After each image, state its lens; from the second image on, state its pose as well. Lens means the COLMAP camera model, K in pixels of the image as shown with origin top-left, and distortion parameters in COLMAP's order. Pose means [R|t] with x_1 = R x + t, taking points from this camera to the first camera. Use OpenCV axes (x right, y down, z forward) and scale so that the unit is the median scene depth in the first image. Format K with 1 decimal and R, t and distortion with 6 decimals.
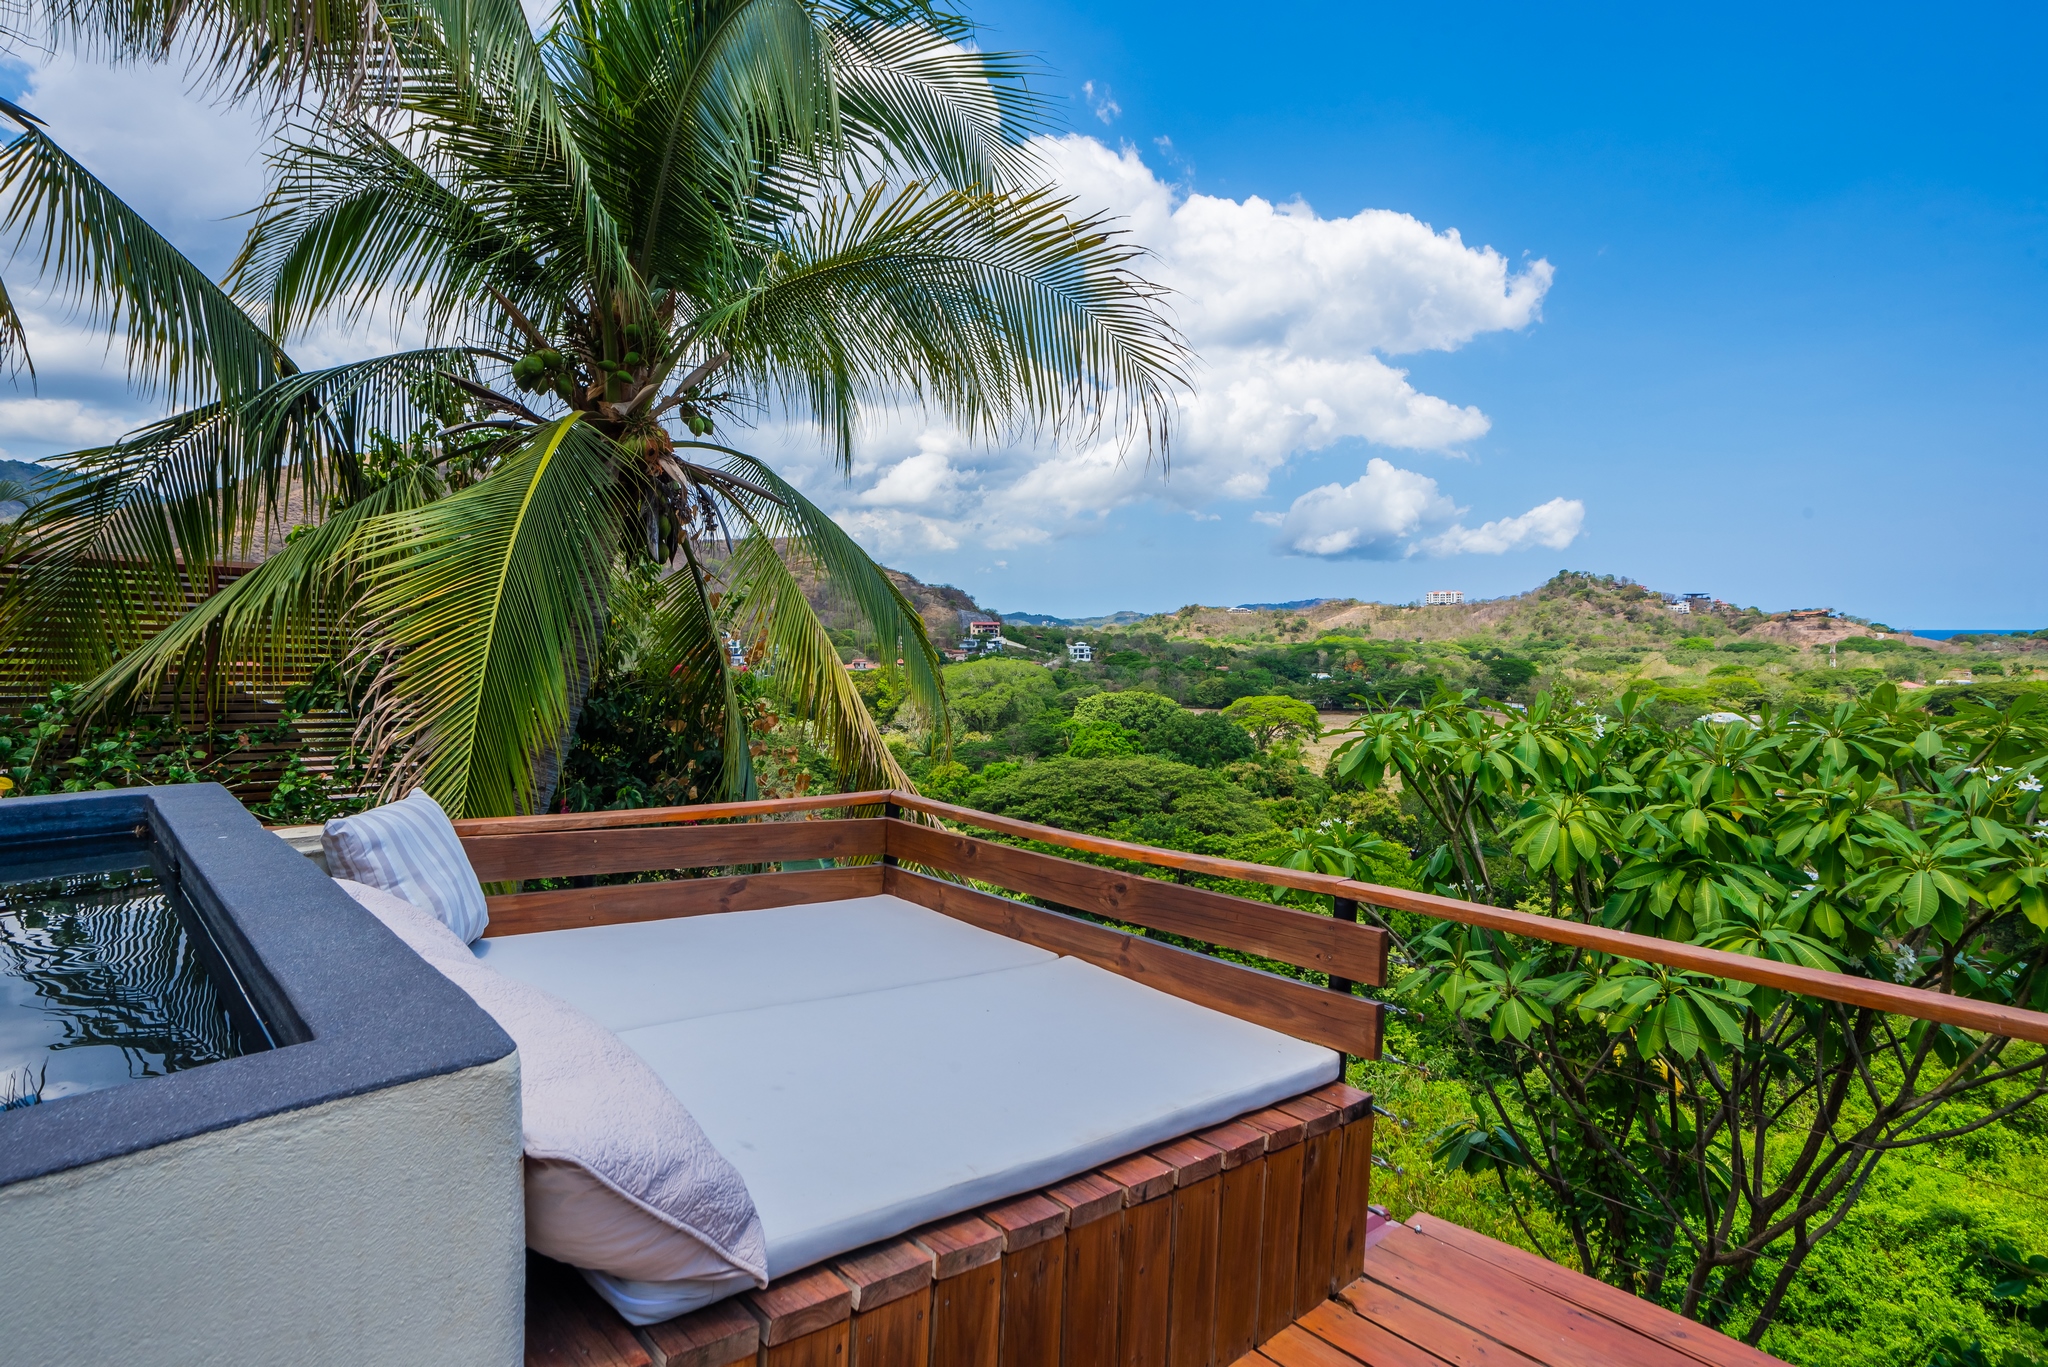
lens RADIAL K [[1050.6, 0, 1025.1], [0, 1050.6, 643.8], [0, 0, 1]] dist [0.010370, -0.007759]
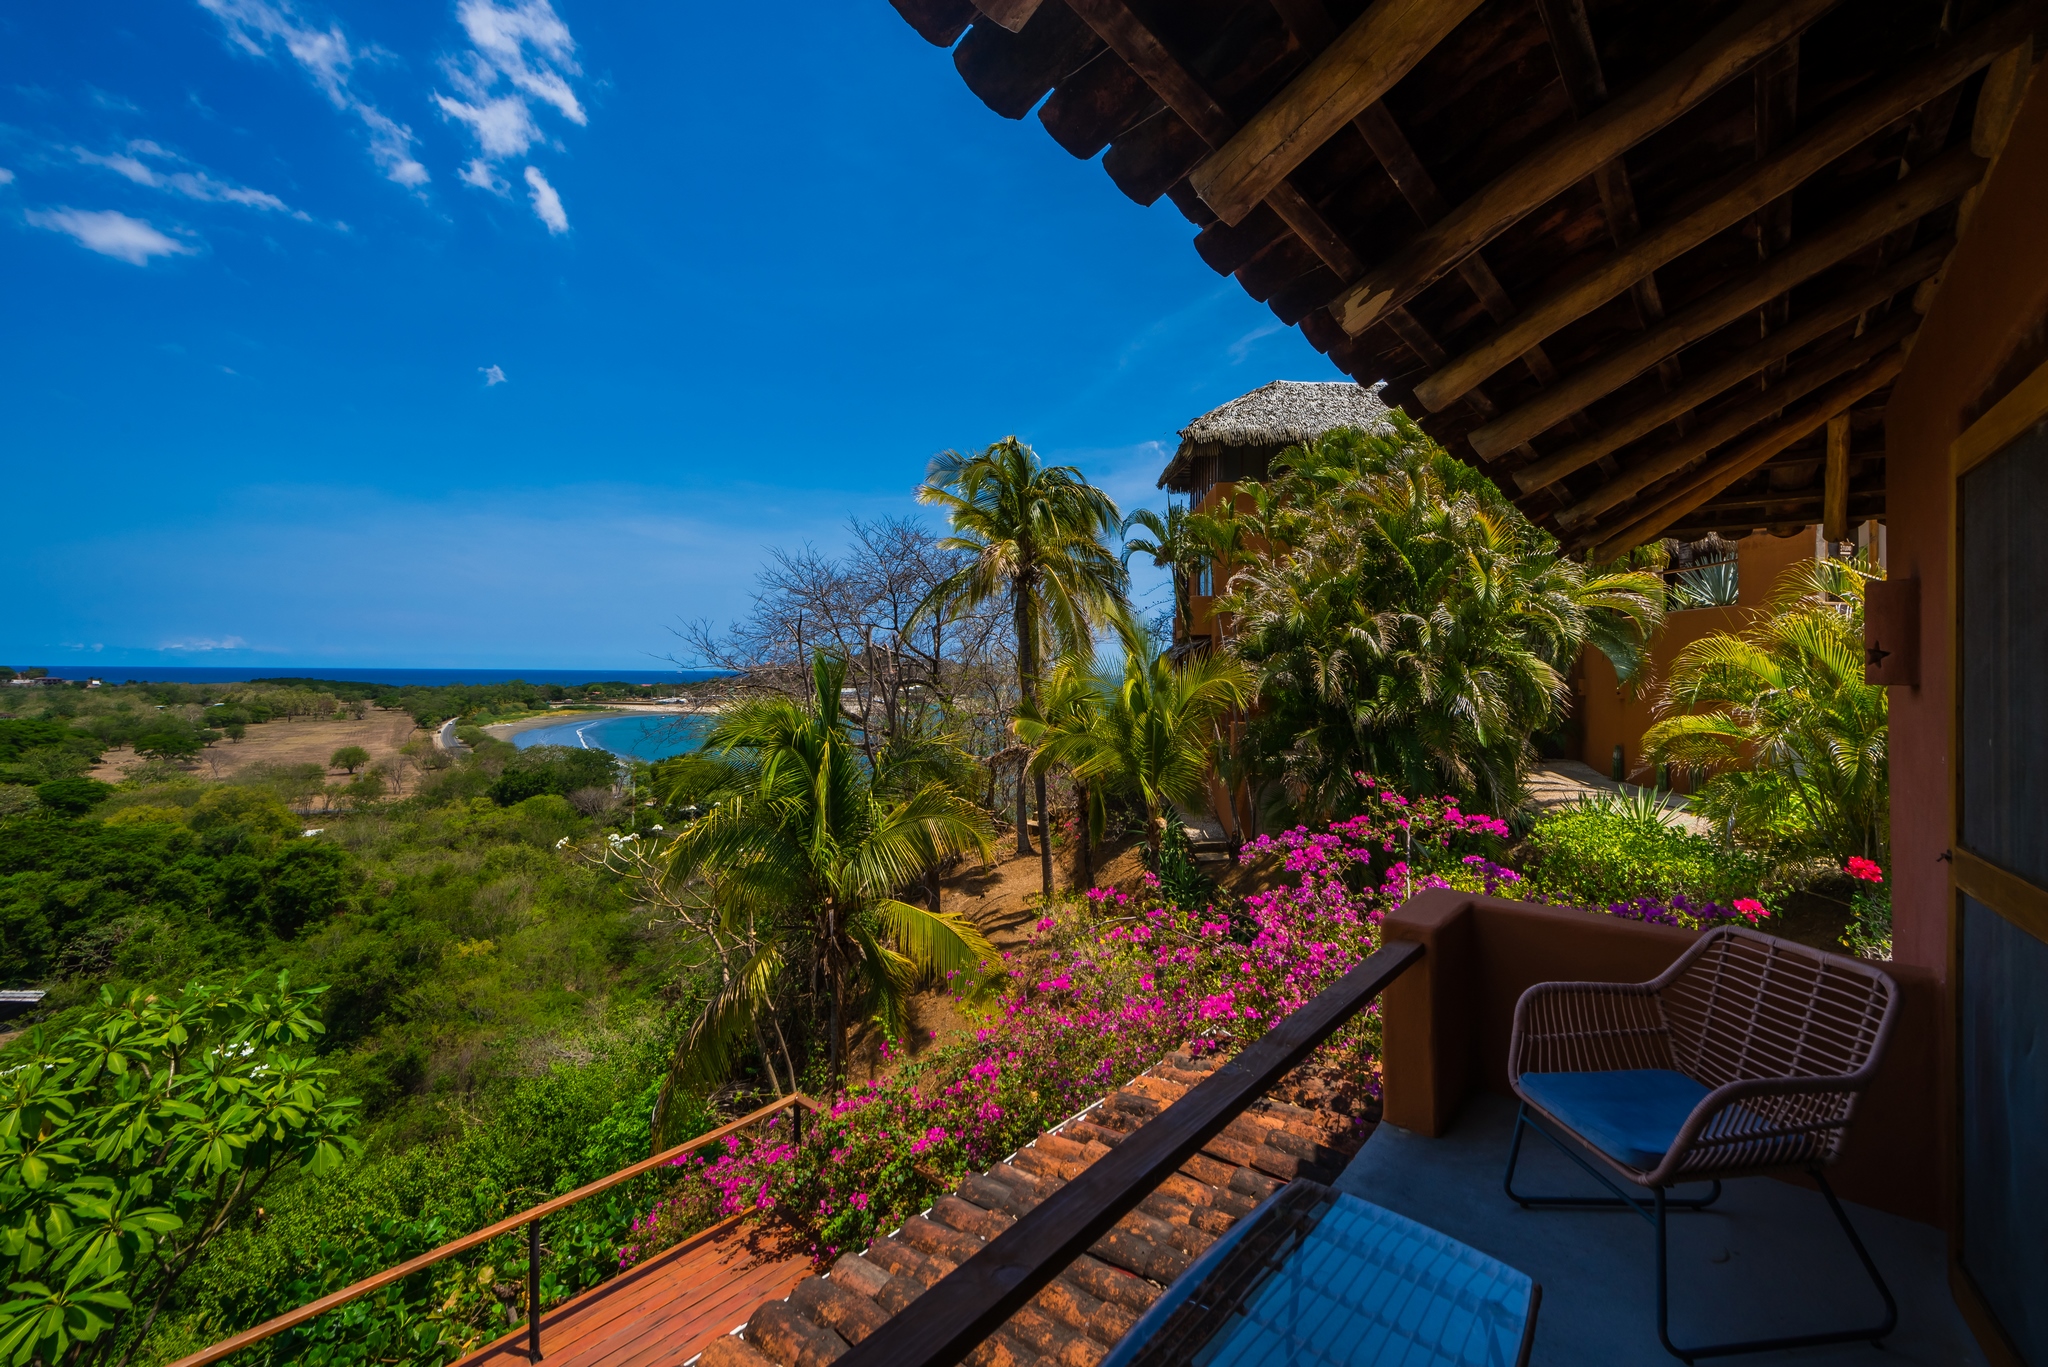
lens RADIAL K [[800.0, 0, 1025.9], [0, 800.0, 666.9], [0, 0, 1]] dist [-0.000418, 0.000047]
pose [[-0.111687, 0.012267, 0.993668, -0.589371], [0.004902, 0.999918, -0.011793, -0.476194], [-0.993731, 0.003554, -0.111738, -0.227633]]
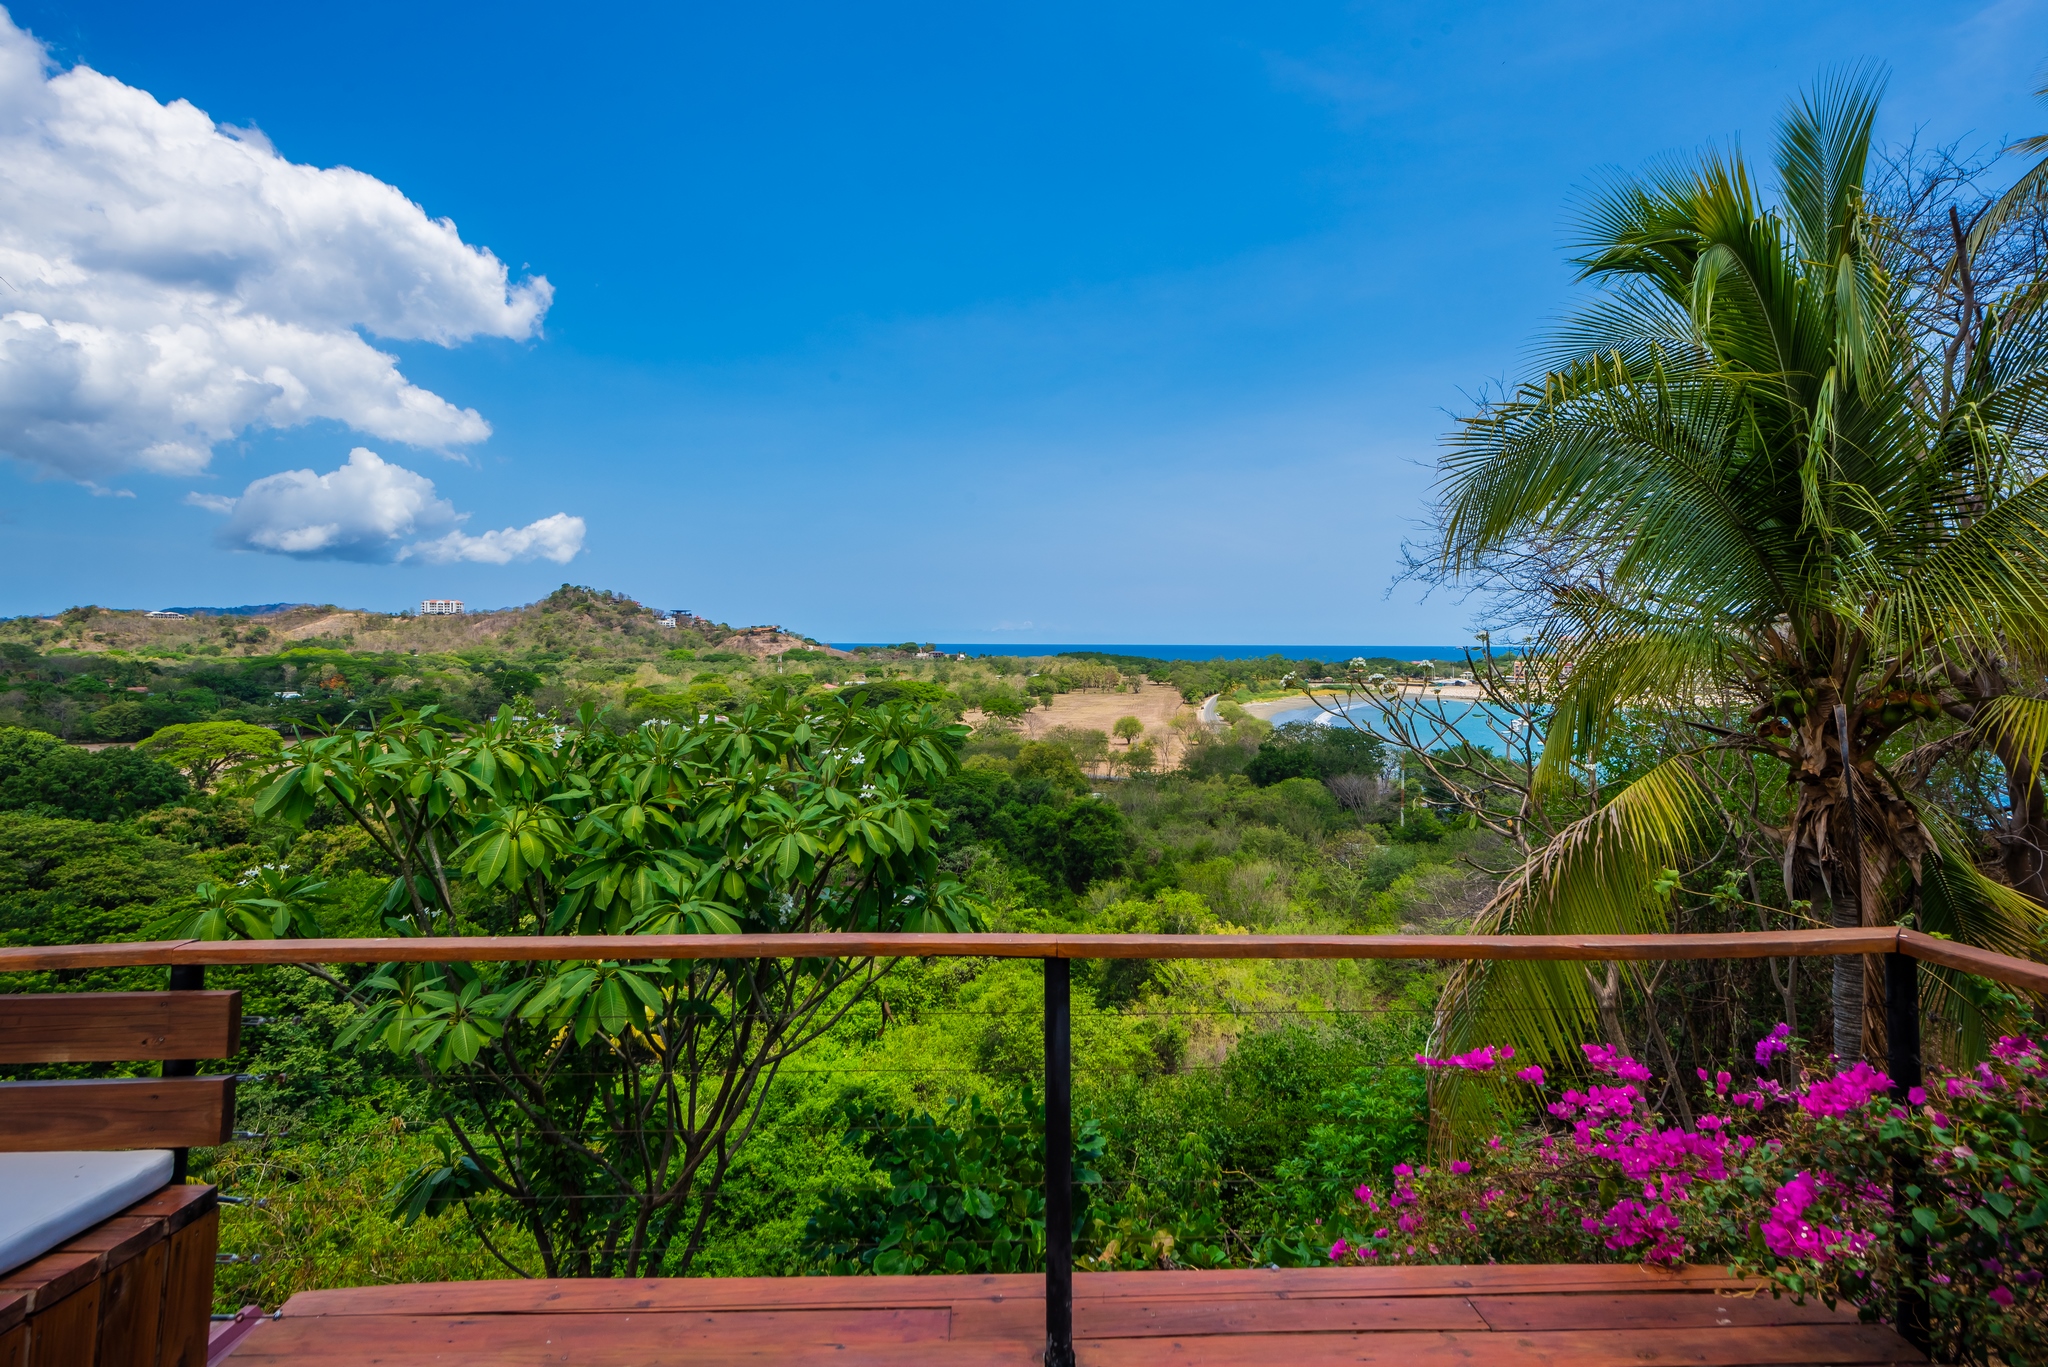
lens RADIAL K [[1050.6, 0, 1030.9], [0, 1050.6, 640.8], [0, 0, 1]] dist [0.010370, -0.007759]
pose [[0.630840, 0.006179, 0.775888, 0.031844], [0.004802, 0.999918, -0.011868, -0.003013], [-0.775898, 0.011213, 0.630759, -0.030364]]
